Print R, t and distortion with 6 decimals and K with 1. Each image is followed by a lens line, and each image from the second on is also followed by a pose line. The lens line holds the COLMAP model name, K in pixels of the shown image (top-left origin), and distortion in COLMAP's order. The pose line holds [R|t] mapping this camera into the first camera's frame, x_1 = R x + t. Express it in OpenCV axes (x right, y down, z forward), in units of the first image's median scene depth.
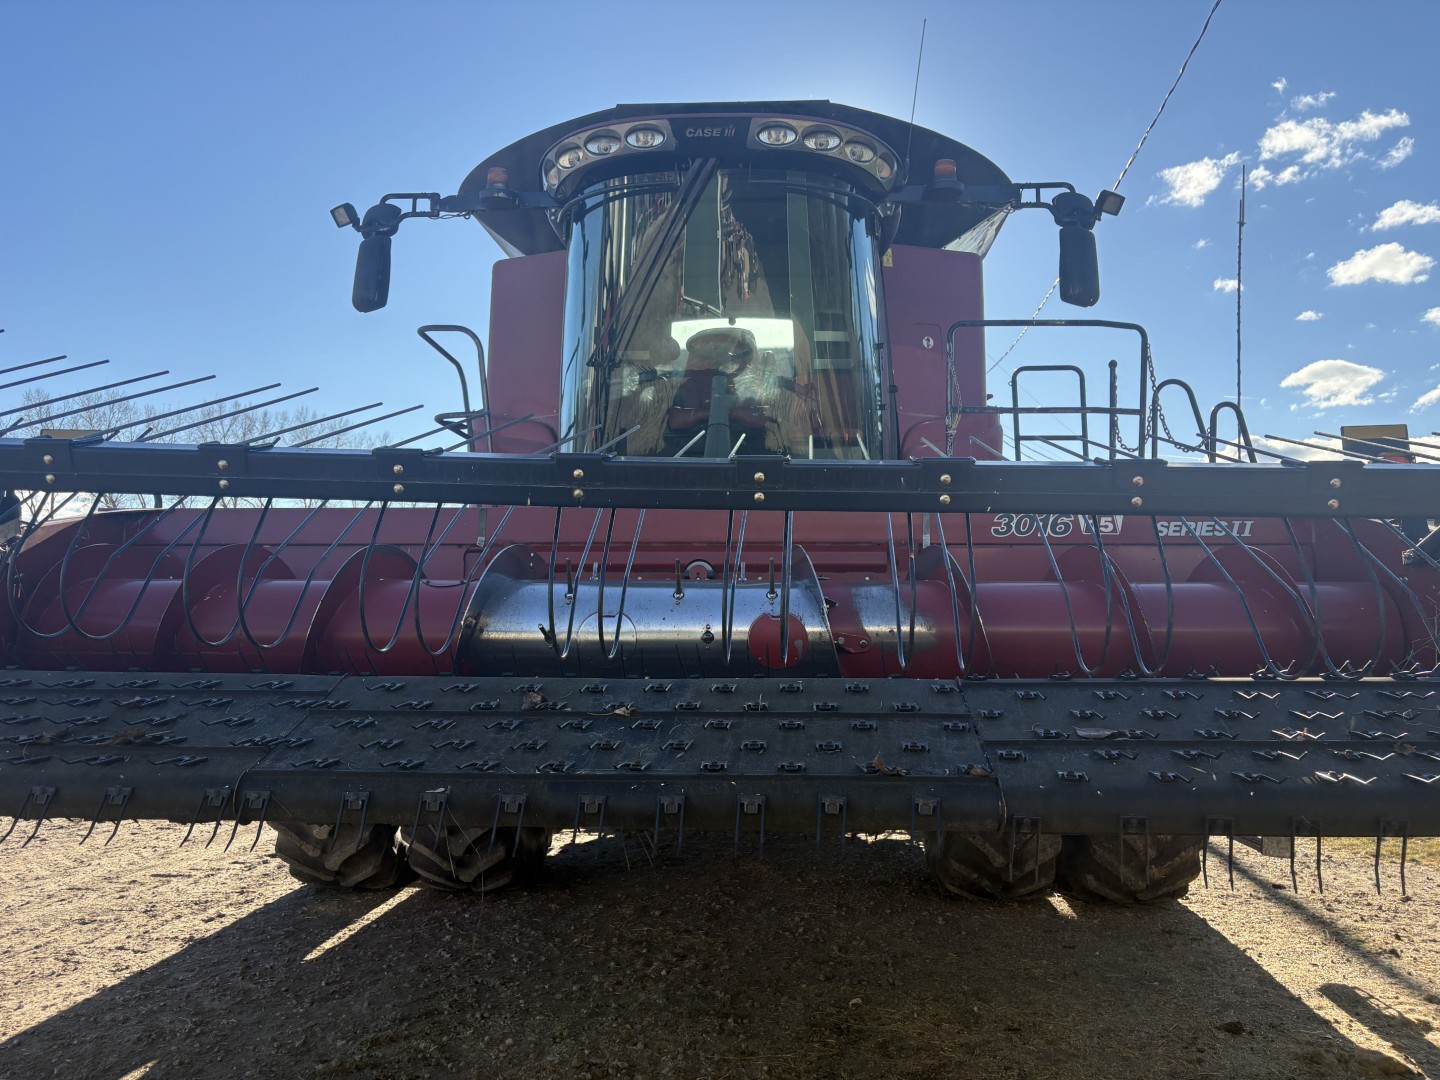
lens RADIAL K [[1188.6, 0, 720.0], [0, 1188.6, 540.0], [0, 0, 1]] dist [0.008387, -0.000877]
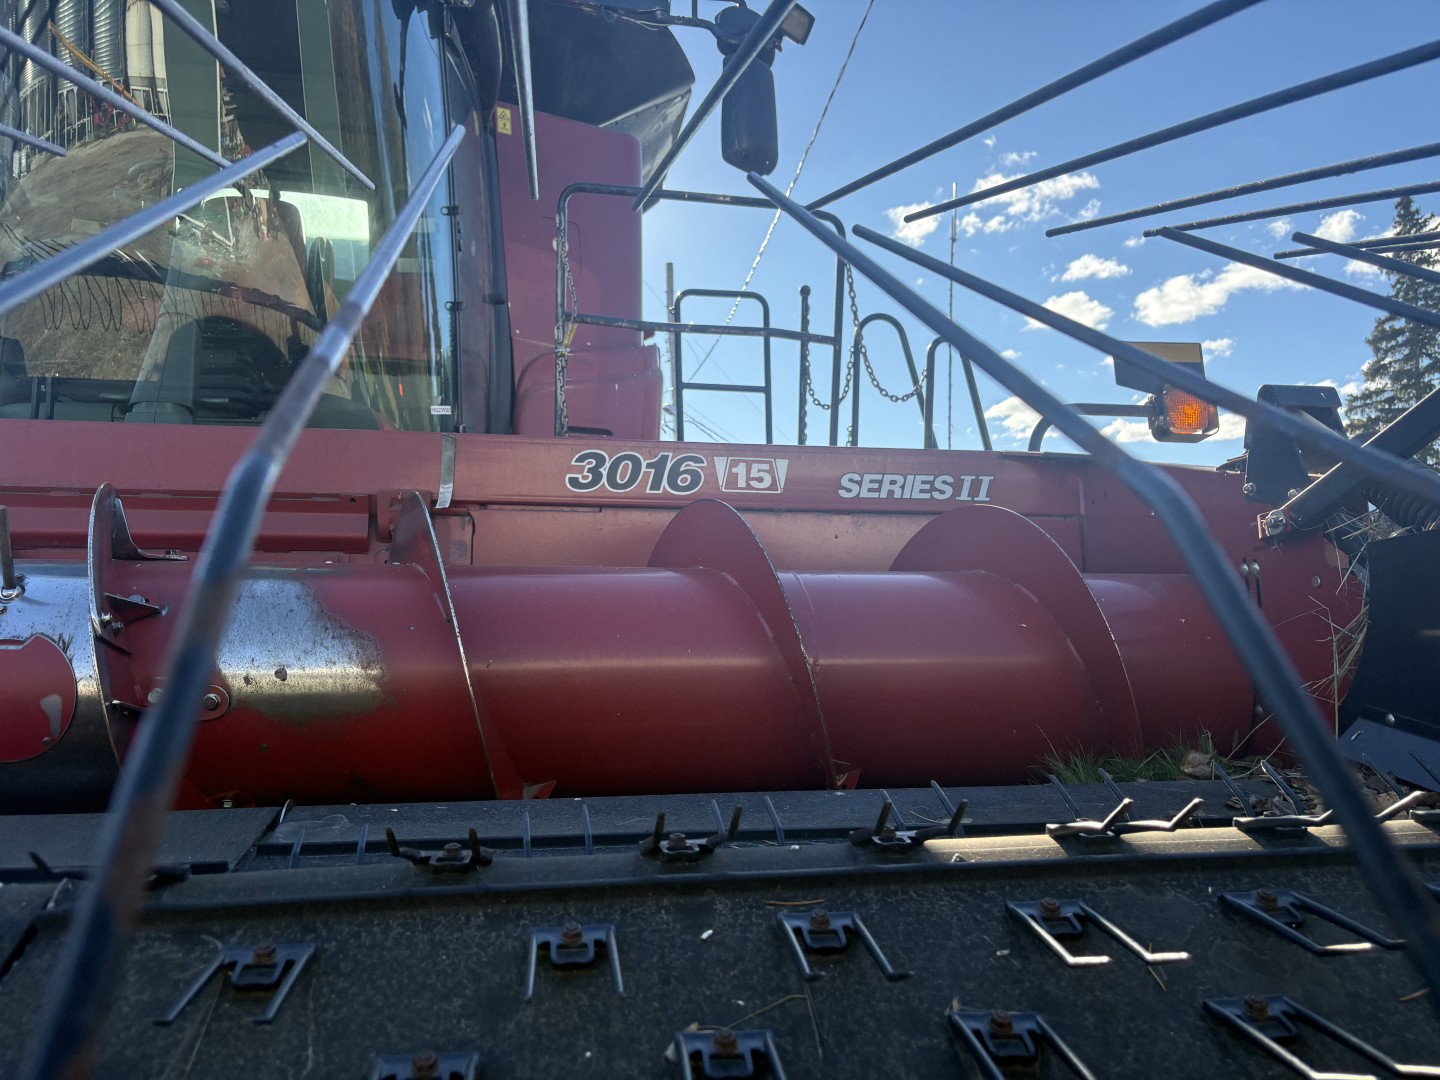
lens RADIAL K [[1081.3, 0, 720.0], [0, 1081.3, 540.0], [0, 0, 1]] dist [0.029725, 0.000257]
pose [[0.978258, 0.017642, 0.206638, 0.194205], [-0.016136, 0.999830, -0.008972, 0.023634], [-0.206761, 0.005443, 0.978376, 0.479064]]
